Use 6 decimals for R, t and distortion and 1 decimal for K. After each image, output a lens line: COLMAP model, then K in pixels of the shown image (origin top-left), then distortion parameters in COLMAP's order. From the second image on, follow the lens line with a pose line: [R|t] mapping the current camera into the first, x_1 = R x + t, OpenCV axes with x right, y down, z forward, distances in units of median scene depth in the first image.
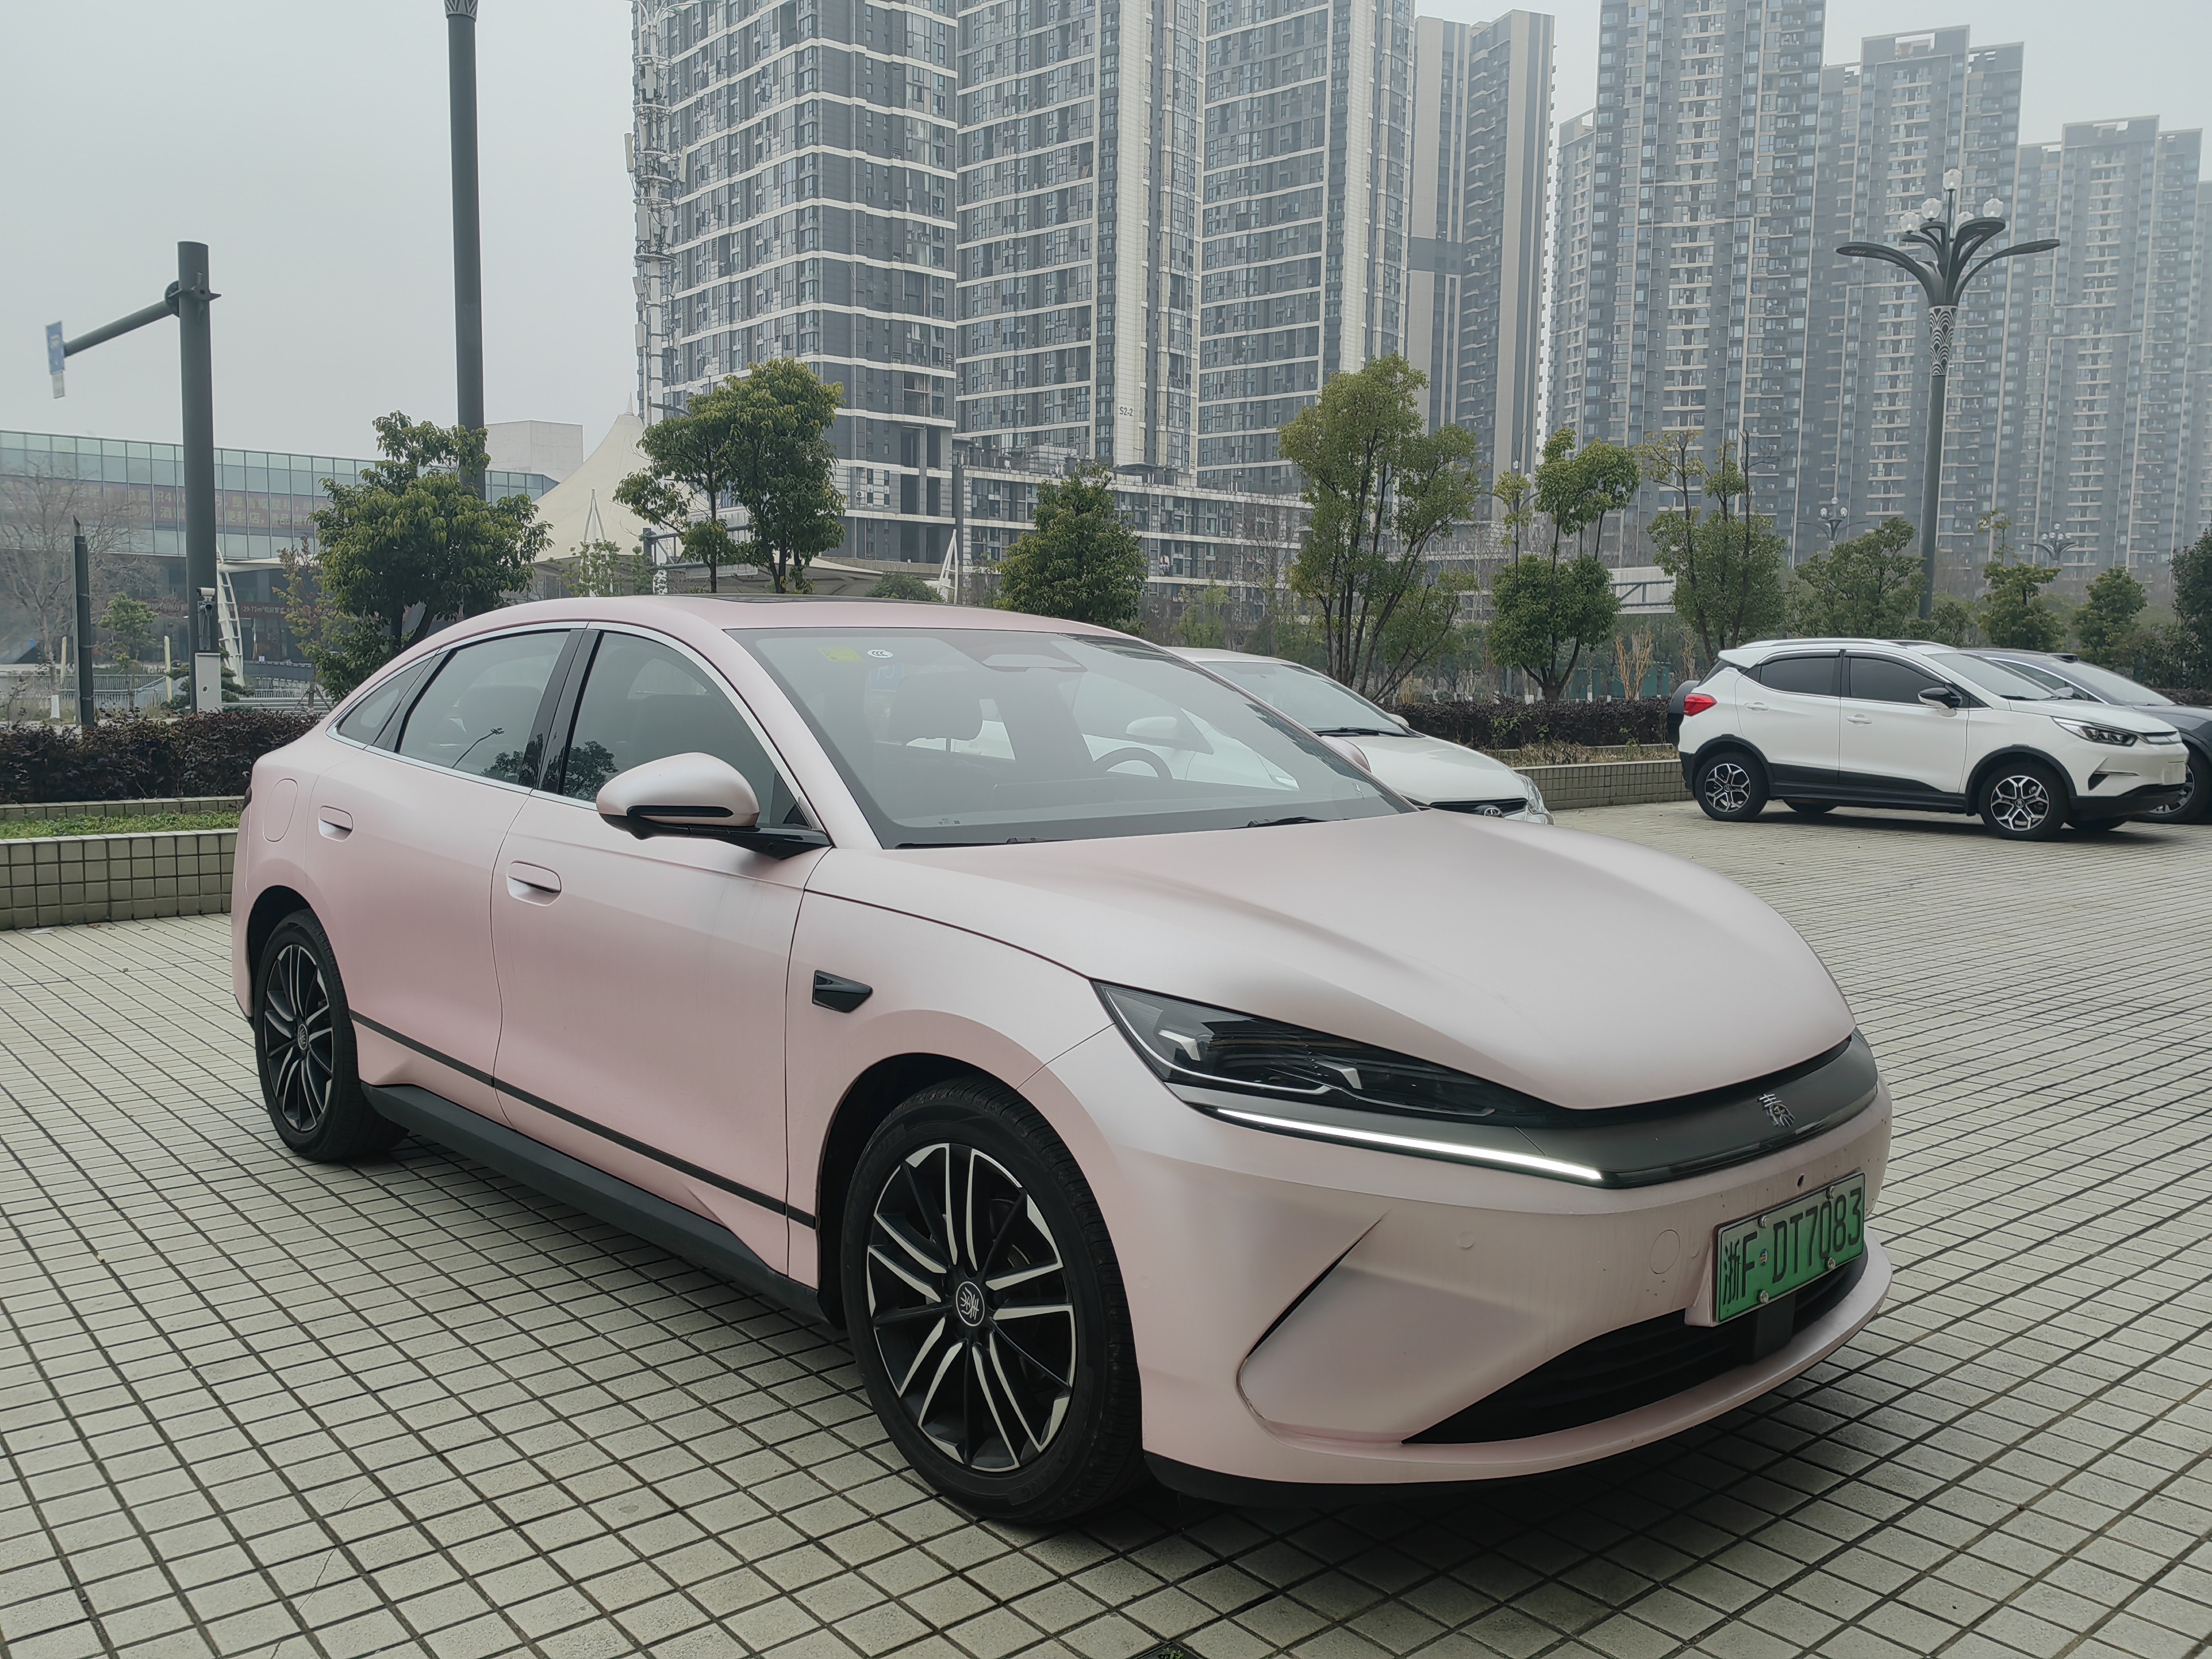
lens RADIAL K [[1759.7, 0, 1120.5], [0, 1759.7, 831.2], [0, 0, 1]] dist [0.042672, -0.050451]
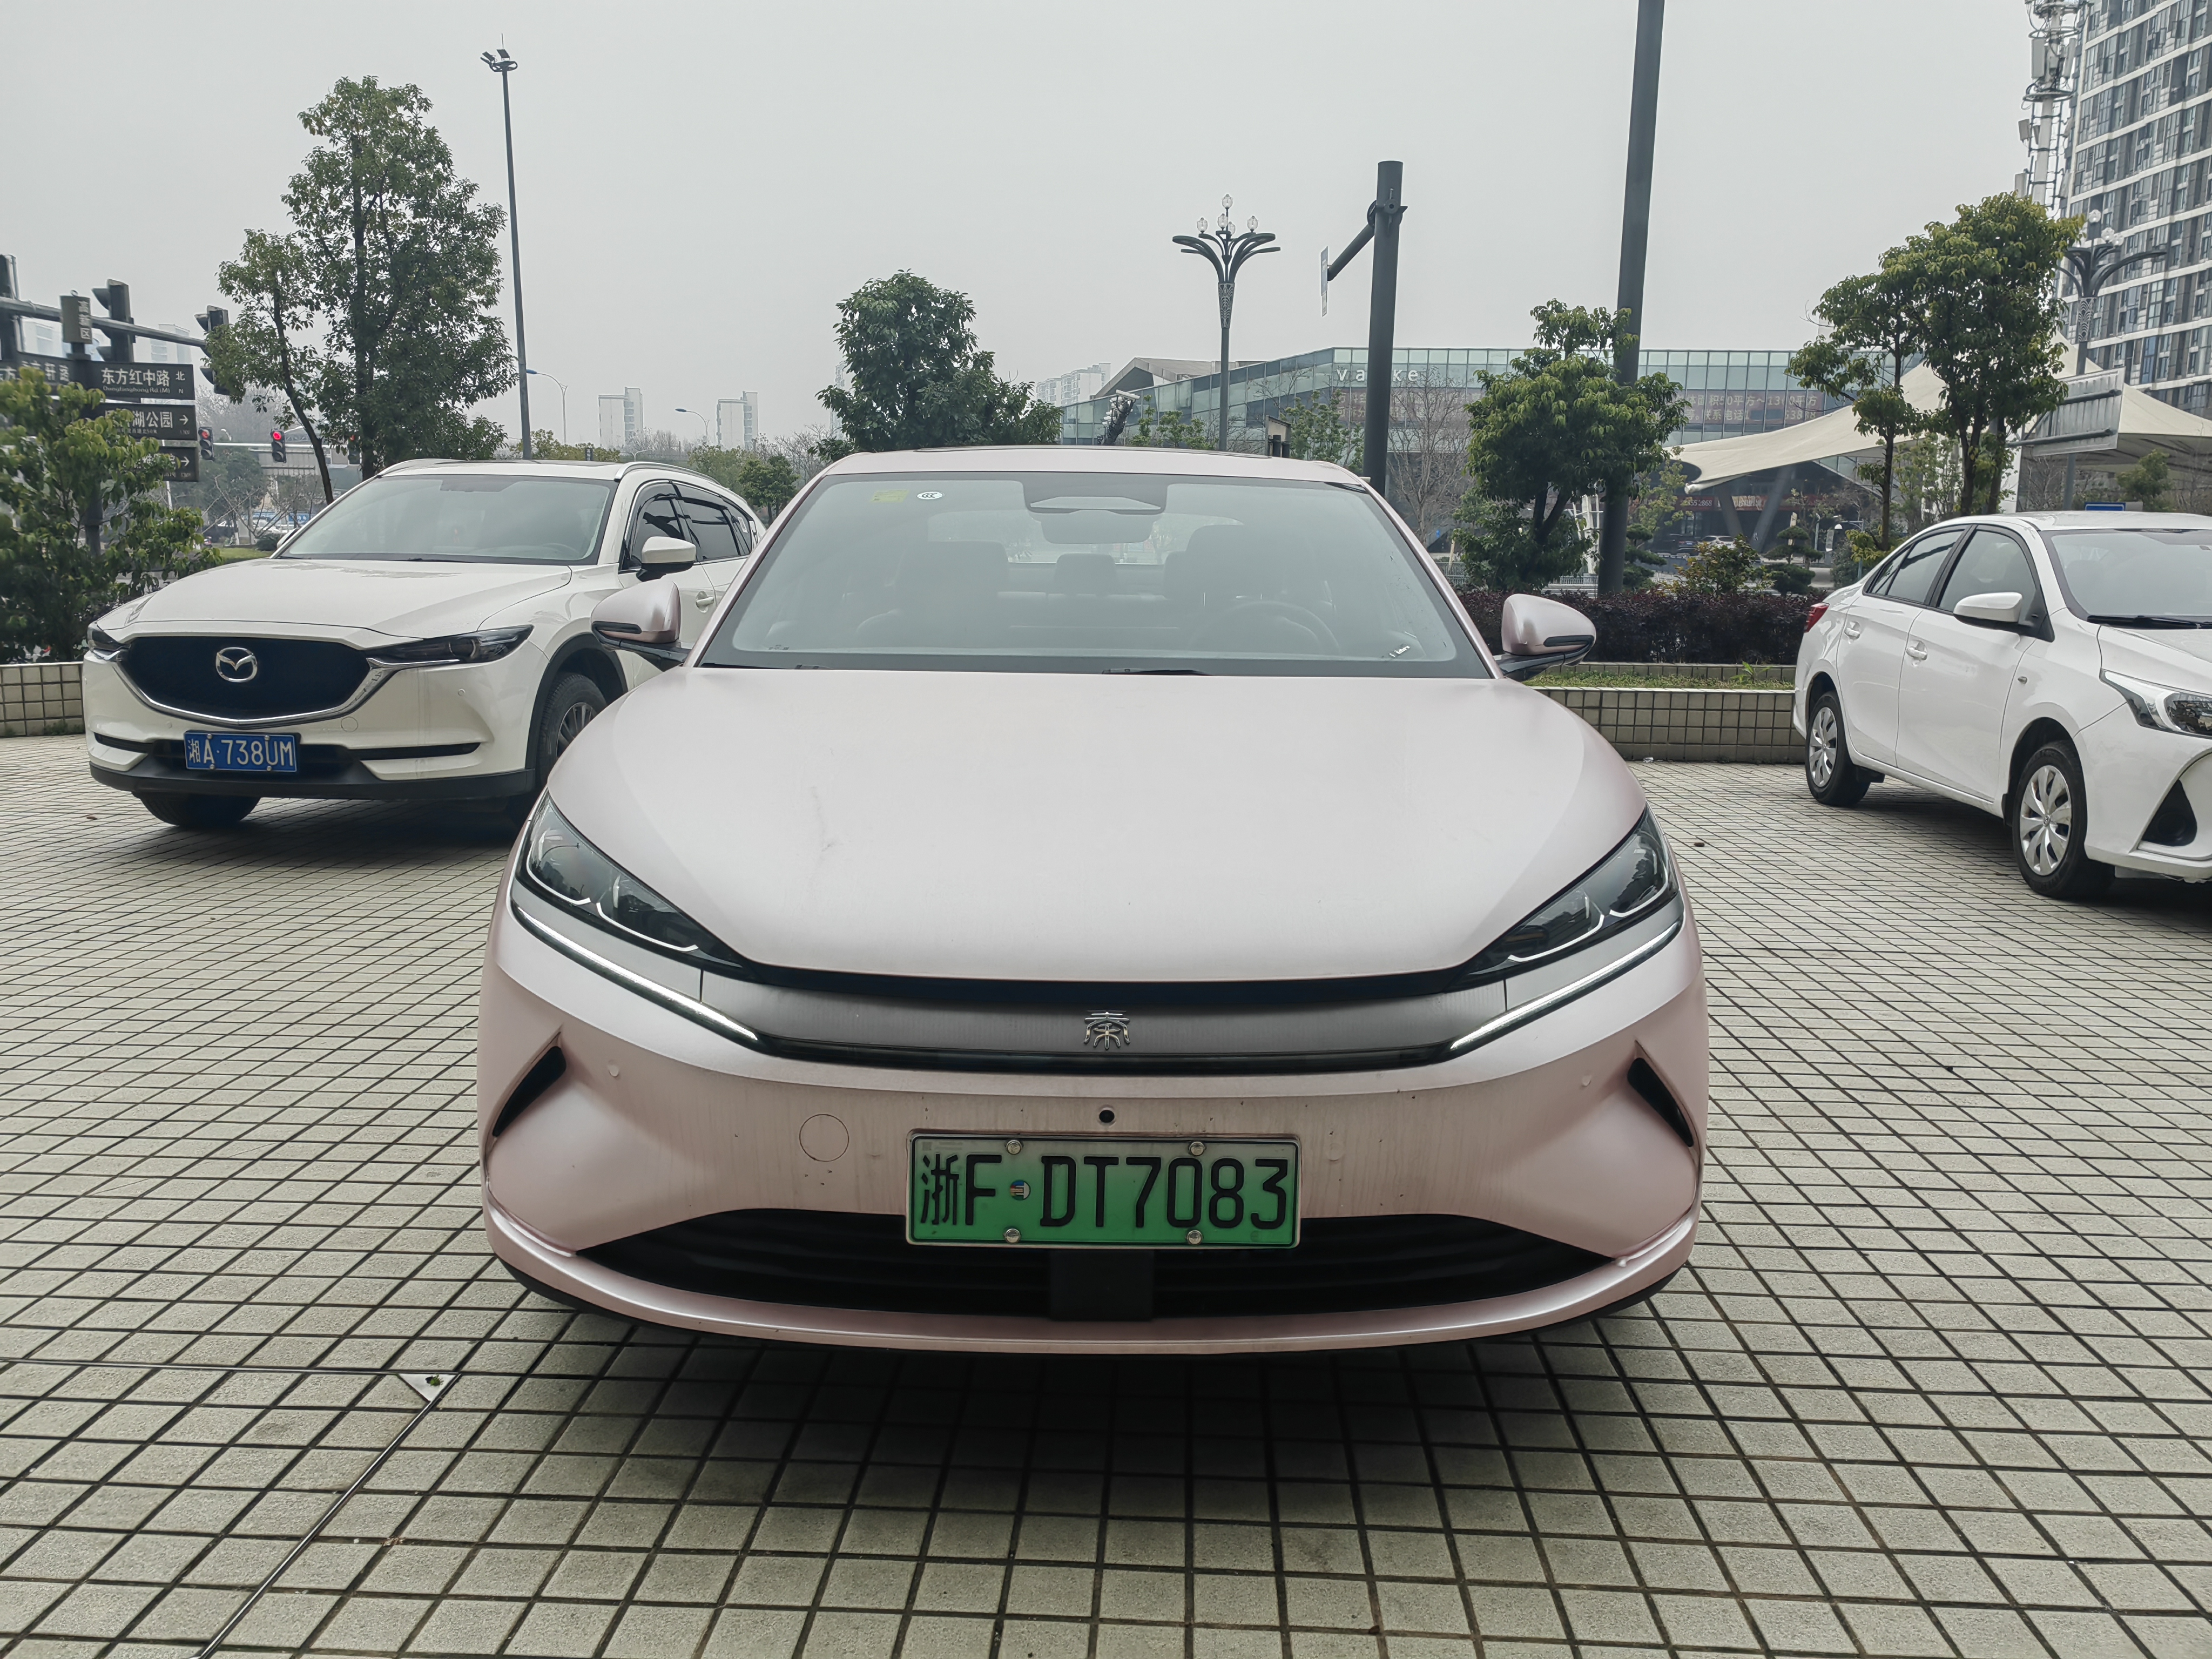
lens RADIAL K [[1759.7, 0, 1120.0], [0, 1759.7, 833.4], [0, 0, 1]] dist [0.042672, -0.050451]
pose [[0.738718, 0.111848, -0.664670, 0.130698], [-0.070623, 0.993552, 0.088700, -0.000493], [0.670305, -0.018583, 0.741853, 0.058623]]
